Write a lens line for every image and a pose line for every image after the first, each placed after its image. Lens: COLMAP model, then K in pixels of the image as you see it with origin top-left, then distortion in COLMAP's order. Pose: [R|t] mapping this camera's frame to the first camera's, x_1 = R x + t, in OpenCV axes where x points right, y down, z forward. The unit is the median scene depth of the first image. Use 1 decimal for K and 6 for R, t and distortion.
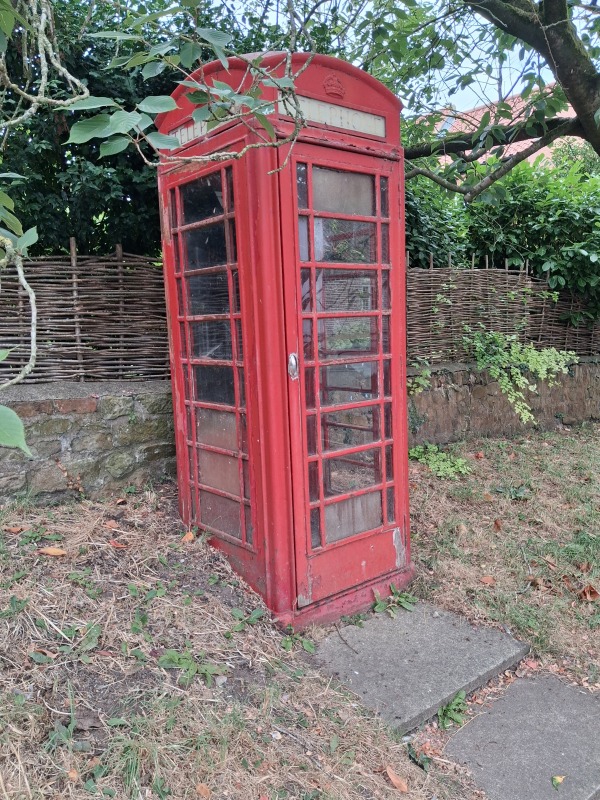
lens RADIAL K [[626.2, 0, 291.4], [0, 626.2, 401.7], [0, 0, 1]] dist [0.013555, -0.050731]
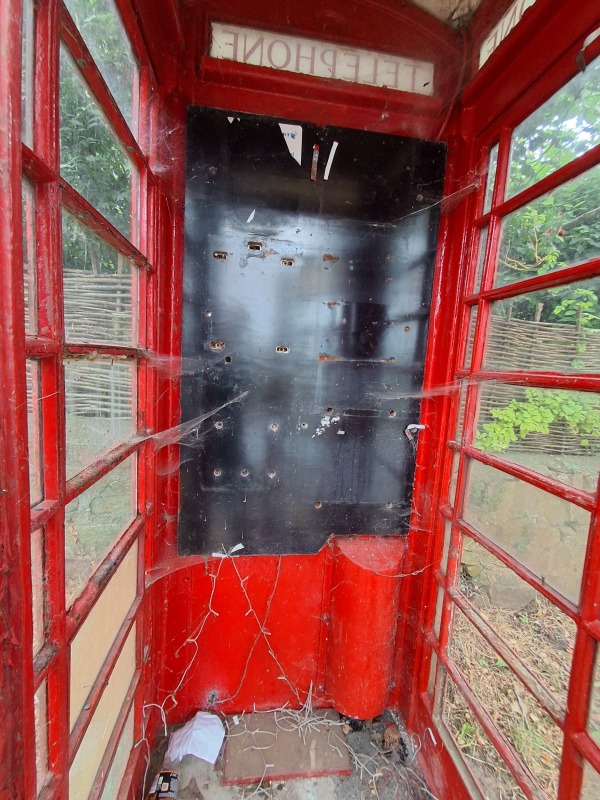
lens RADIAL K [[368.5, 0, 299.1], [0, 368.5, 402.8], [0, 0, 1]] dist [-0.000103, -0.000001]
pose [[0.846381, 0.138468, -0.514262, 0.093559], [-0.147743, 0.988757, 0.023070, -0.113526], [0.511674, 0.056453, 0.857323, 0.787728]]
